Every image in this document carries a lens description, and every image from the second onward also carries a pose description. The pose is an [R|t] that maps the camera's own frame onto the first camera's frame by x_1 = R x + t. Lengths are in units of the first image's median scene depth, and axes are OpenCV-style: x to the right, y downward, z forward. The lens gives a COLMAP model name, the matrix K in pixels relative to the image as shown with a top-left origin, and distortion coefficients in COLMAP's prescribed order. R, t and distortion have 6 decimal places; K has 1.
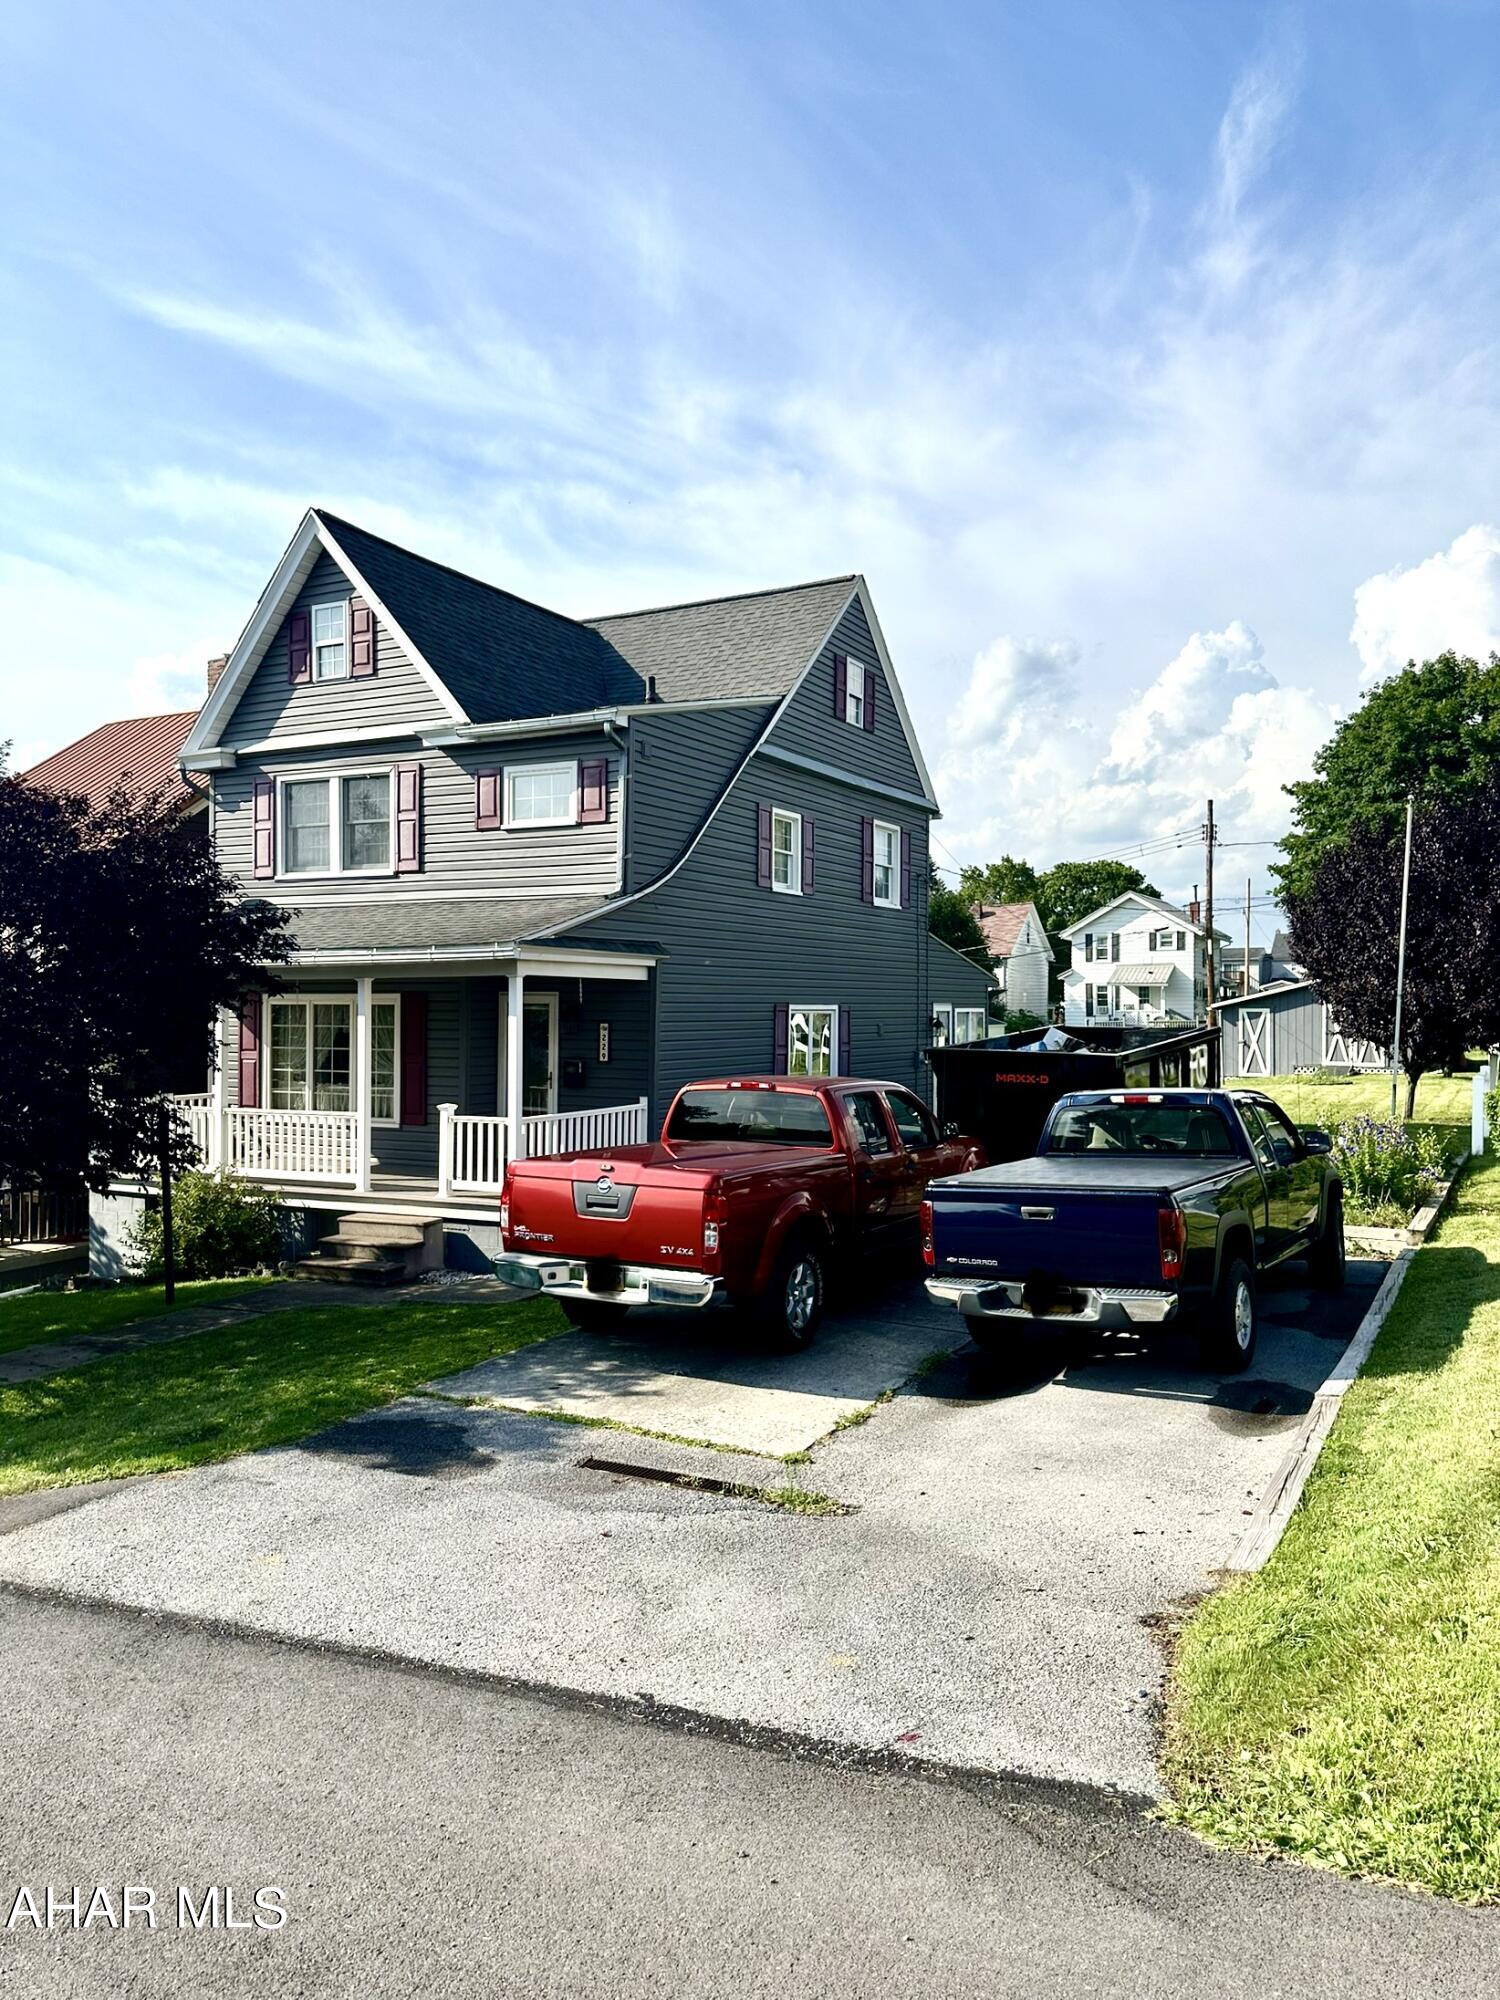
lens RADIAL K [[1401.2, 0, 746.0], [0, 1401.2, 1009.8], [0, 0, 1]] dist [0.082289, -0.099576]
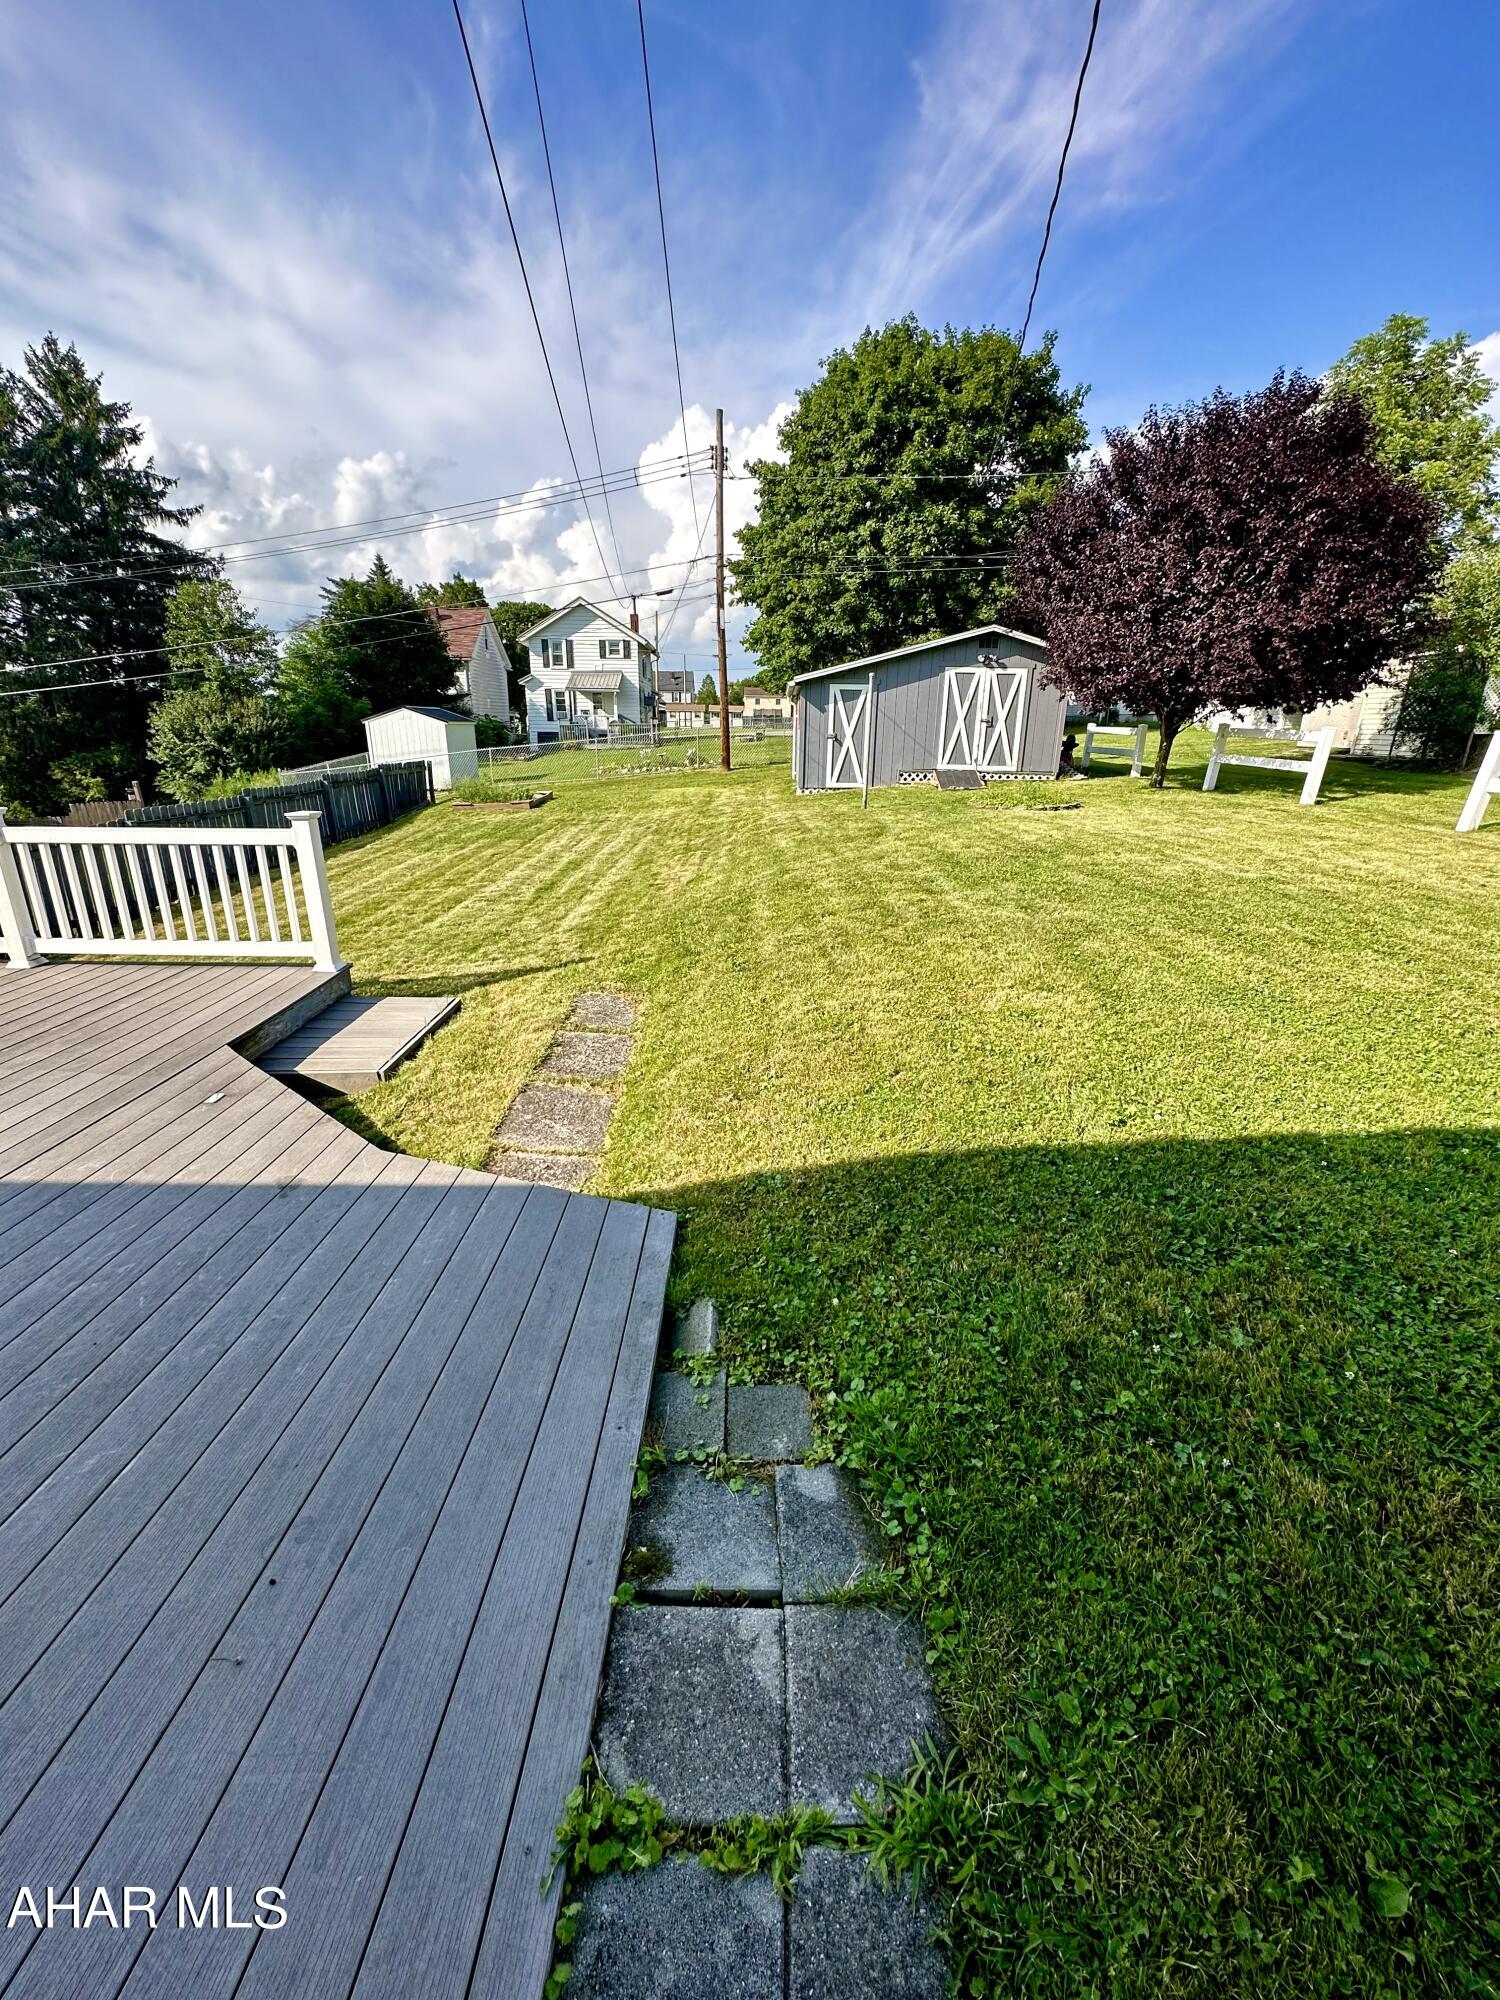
lens RADIAL K [[794.9, 0, 748.6], [0, 794.9, 997.4], [0, 0, 1]] dist [-0.002249, 0.000408]
pose [[0.875649, -0.147822, 0.459769, 0.120124], [-0.007562, 0.947691, 0.319098, 0.020677], [-0.482889, -0.282895, 0.828727, 0.682788]]
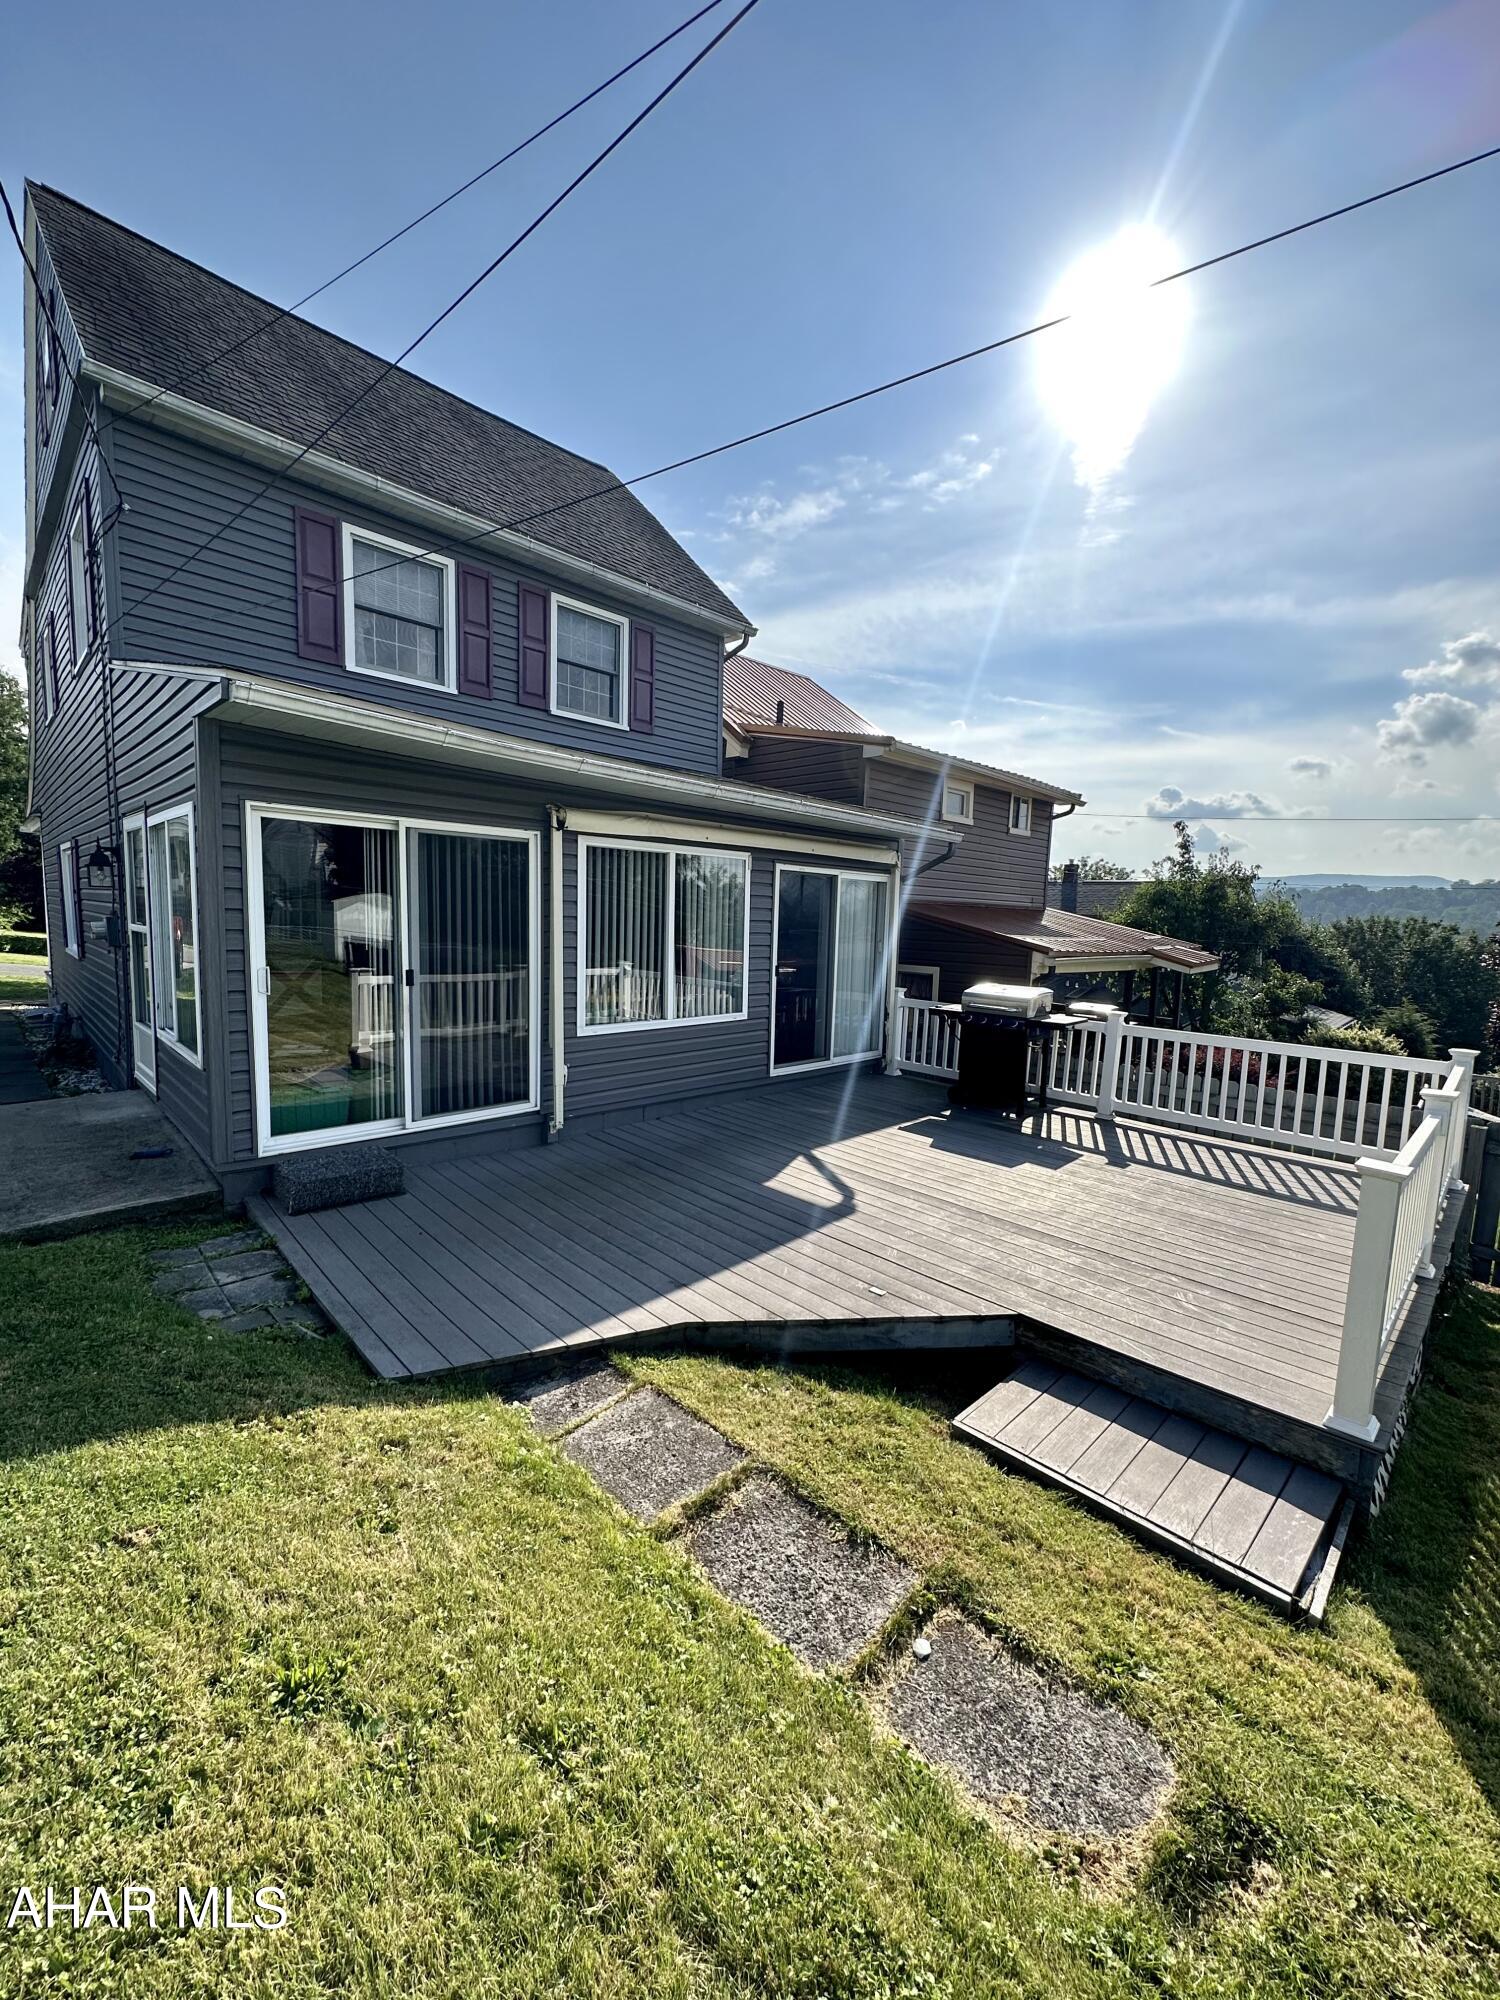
lens RADIAL K [[794.9, 0, 745.0], [0, 794.9, 997.2], [0, 0, 1]] dist [-0.002249, 0.000408]
pose [[-0.282036, 0.091045, -0.955074, 0.206738], [-0.035689, 0.993802, 0.105276, 0.012303], [0.958740, 0.063777, -0.277039, 0.792449]]
